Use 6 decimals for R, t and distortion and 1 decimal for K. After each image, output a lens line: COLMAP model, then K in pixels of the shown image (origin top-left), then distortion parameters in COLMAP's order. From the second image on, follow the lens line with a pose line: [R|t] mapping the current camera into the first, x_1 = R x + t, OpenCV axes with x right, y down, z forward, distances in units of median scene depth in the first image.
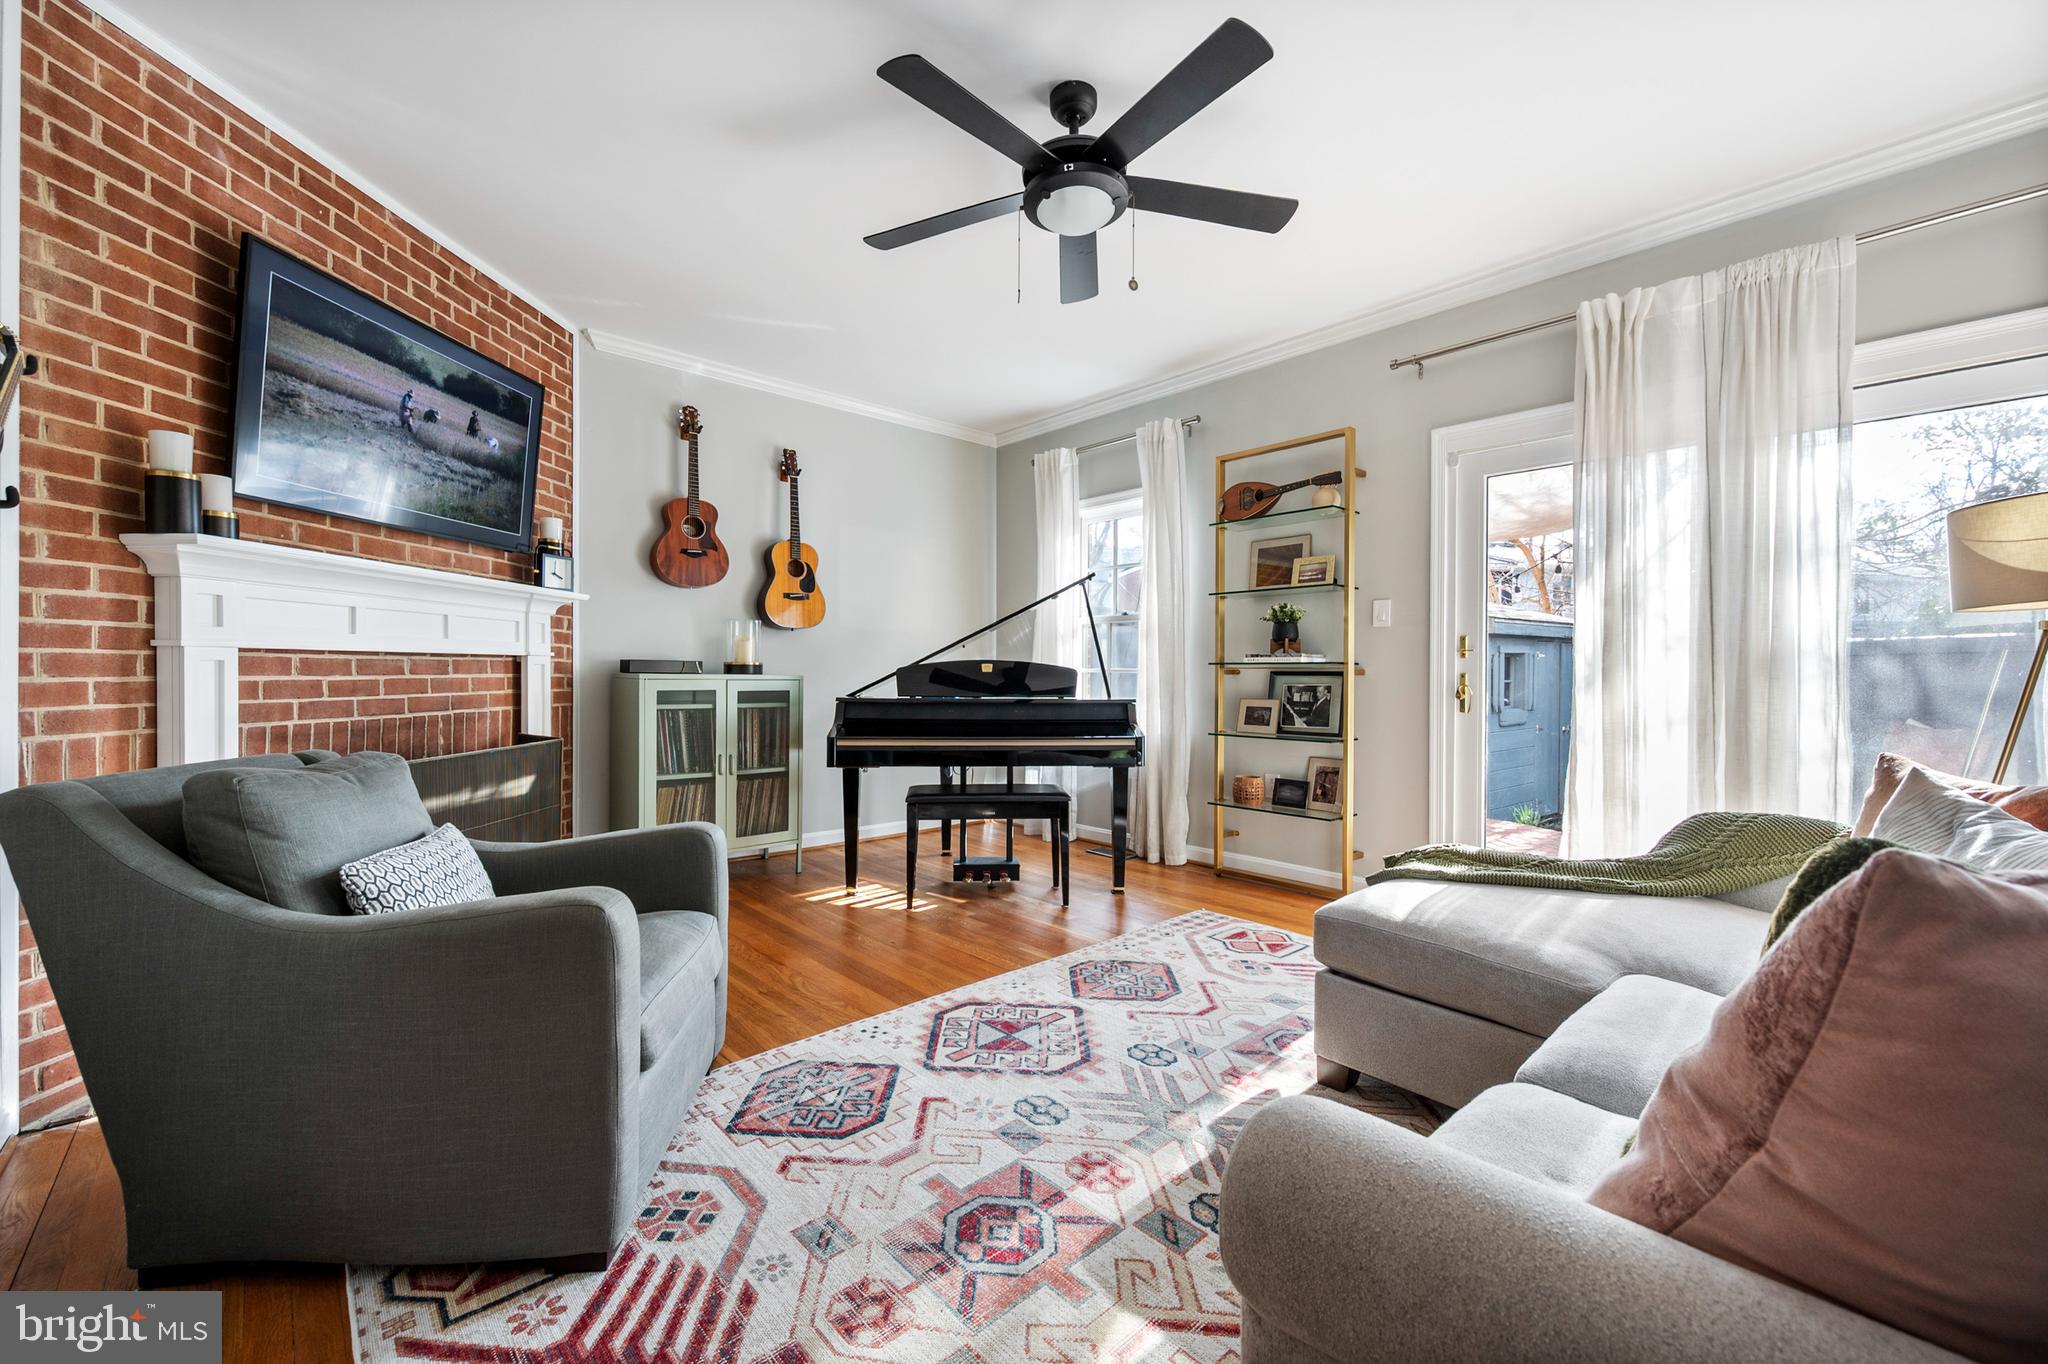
lens RADIAL K [[826.9, 0, 1025.9], [0, 826.9, 677.3], [0, 0, 1]] dist [-0.000329, -0.000335]
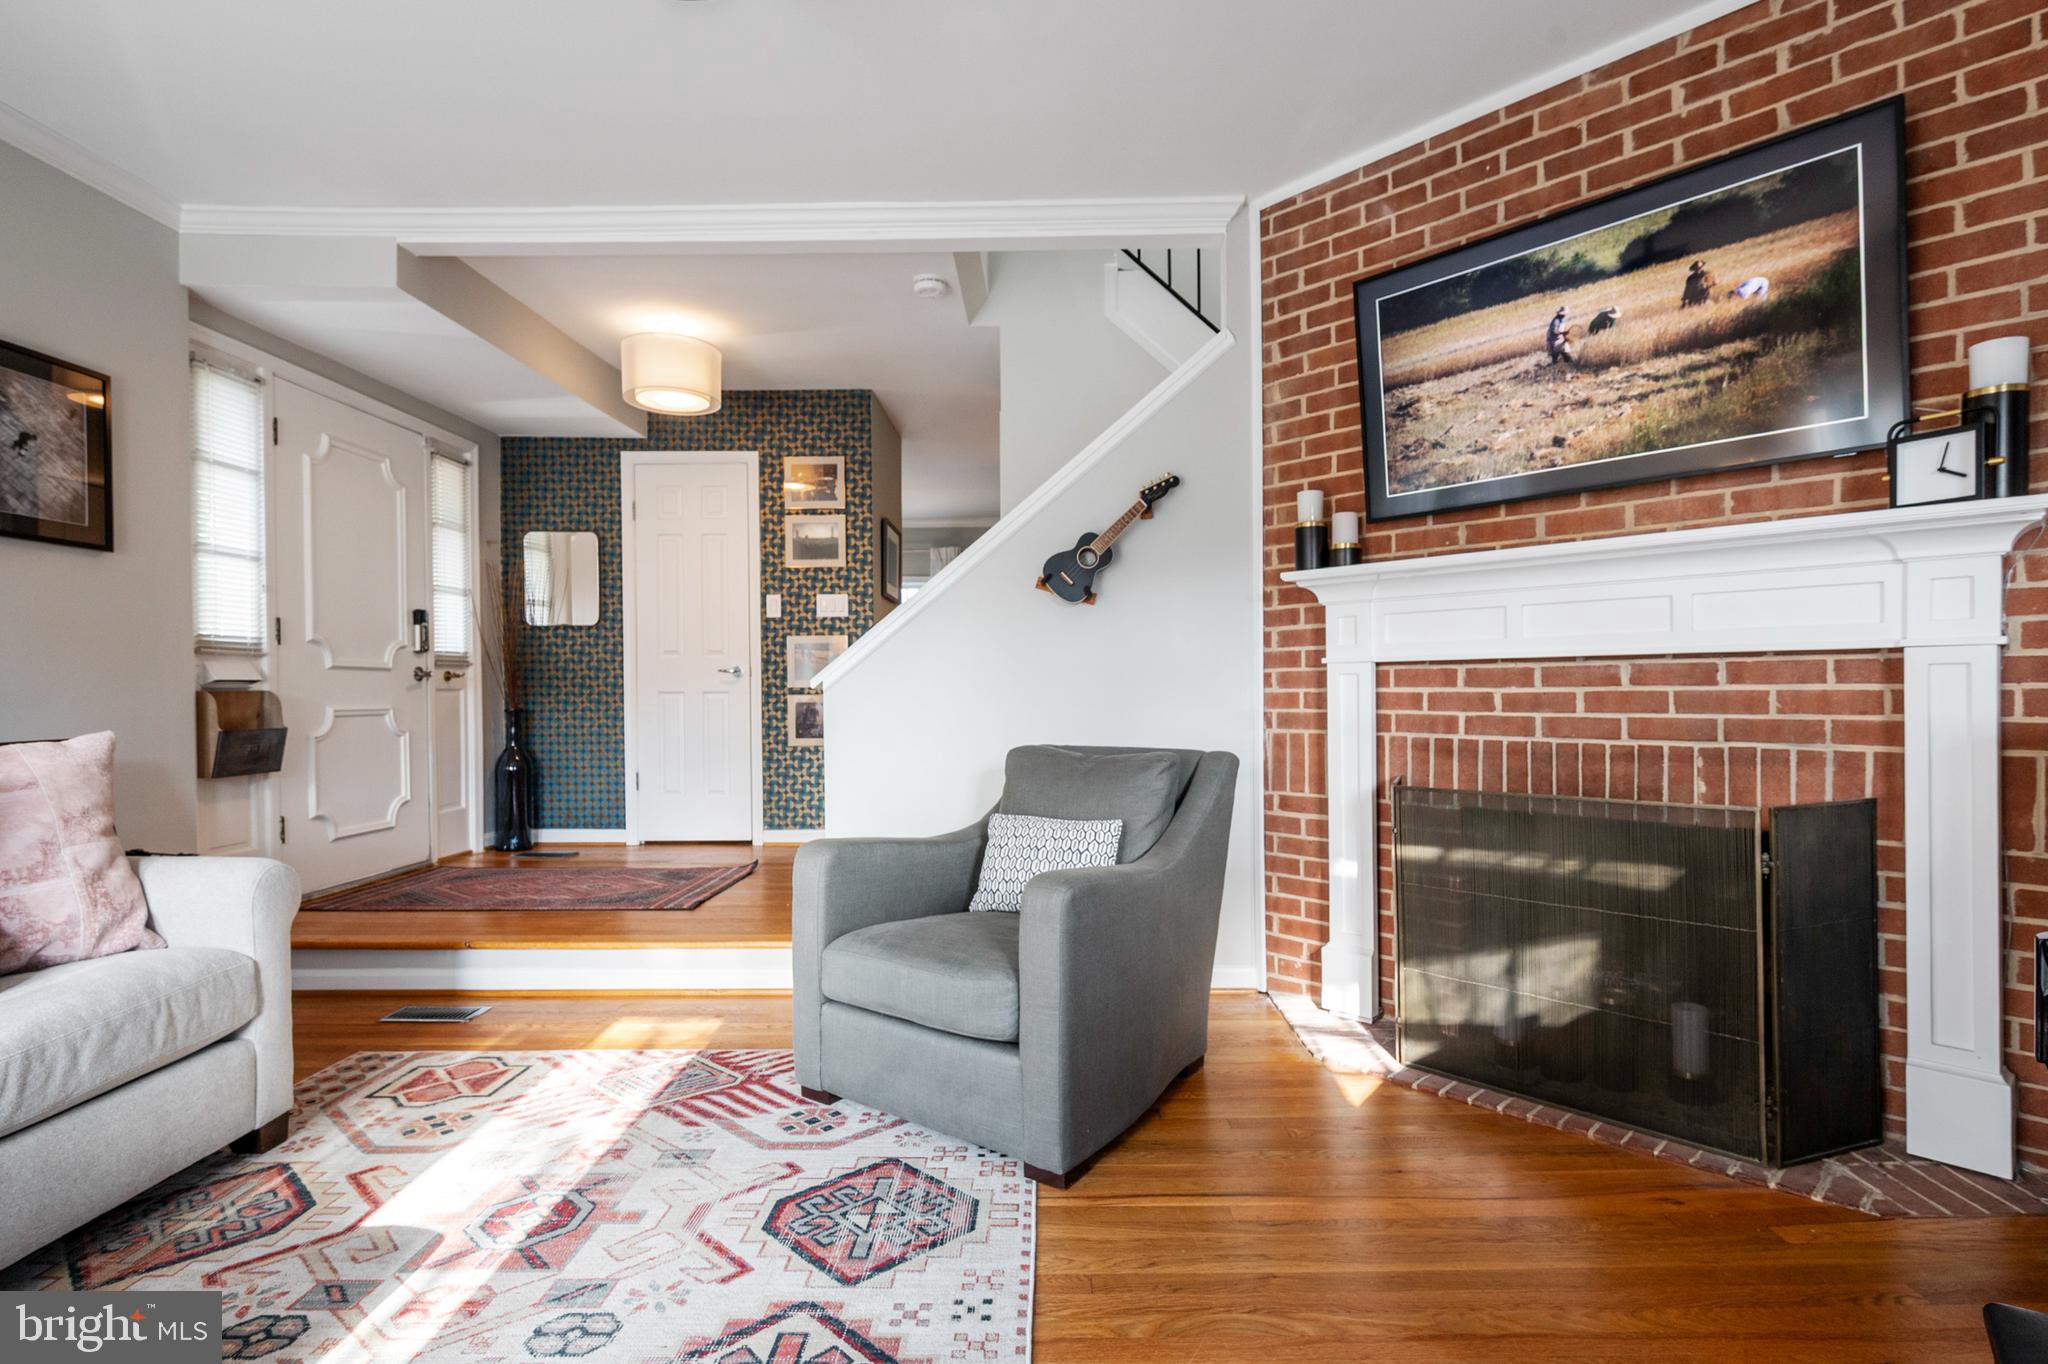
lens RADIAL K [[985.6, 0, 1048.1], [0, 985.6, 701.1], [0, 0, 1]] dist [-0.000966, -0.000442]
pose [[-0.681672, 0.011462, -0.731568, 0.231515], [-0.000287, 0.999873, 0.015932, -0.003623], [0.731658, 0.011070, -0.681582, 1.255529]]
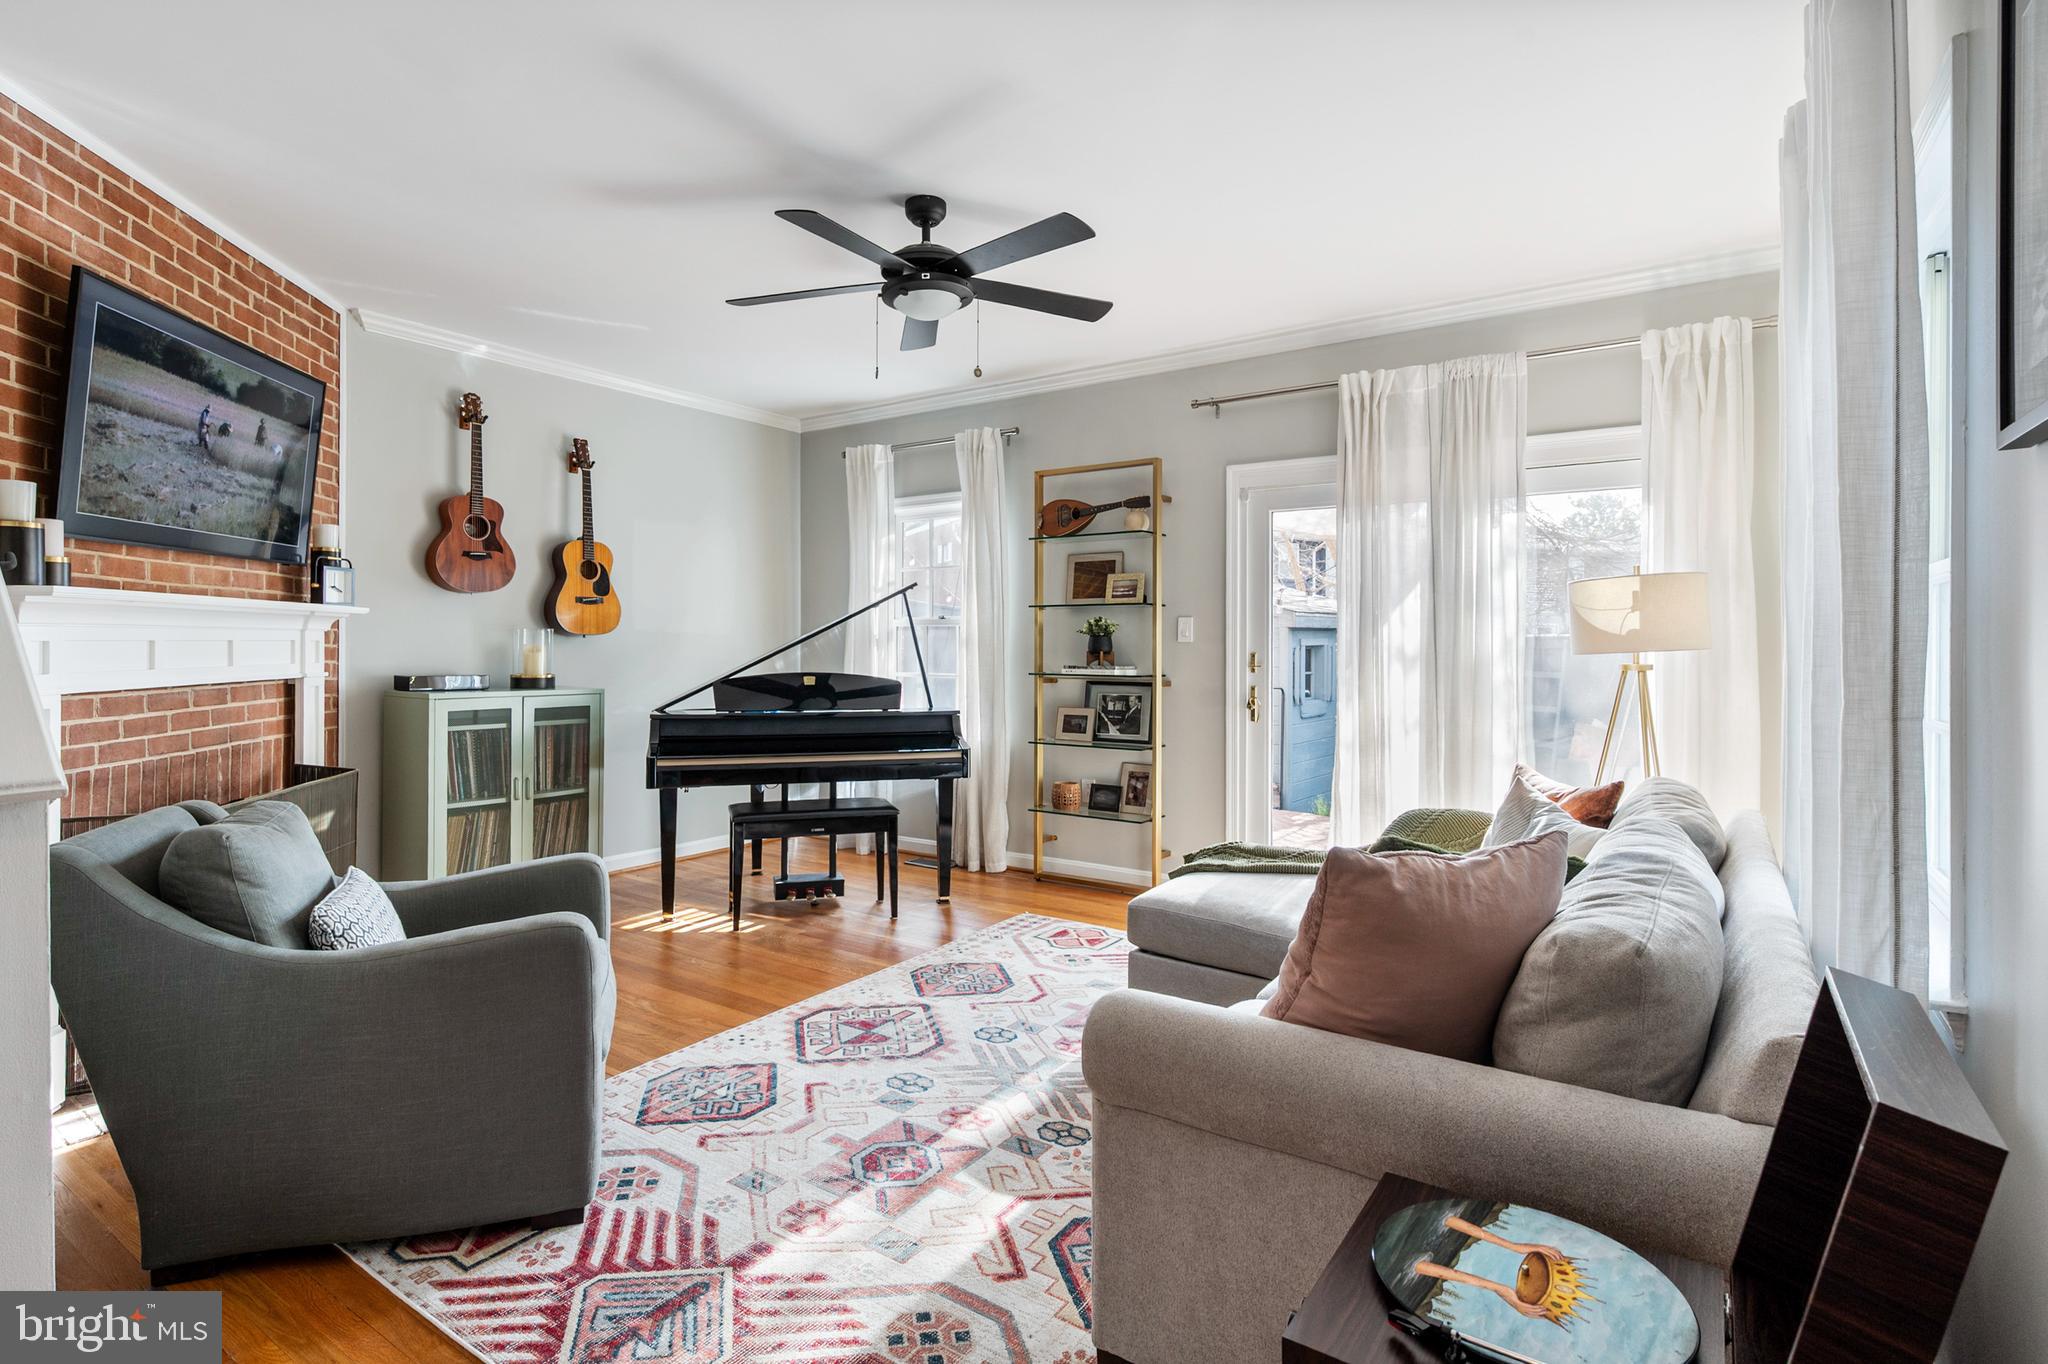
lens RADIAL K [[1005.9, 0, 1015.7], [0, 1005.9, 643.2], [0, 0, 1]] dist [-0.002319, 0.000877]
pose [[0.974414, -0.000967, 0.224759, -0.108344], [0.002338, 0.999980, -0.005834, -0.068255], [-0.224748, 0.006211, 0.974397, -0.306692]]
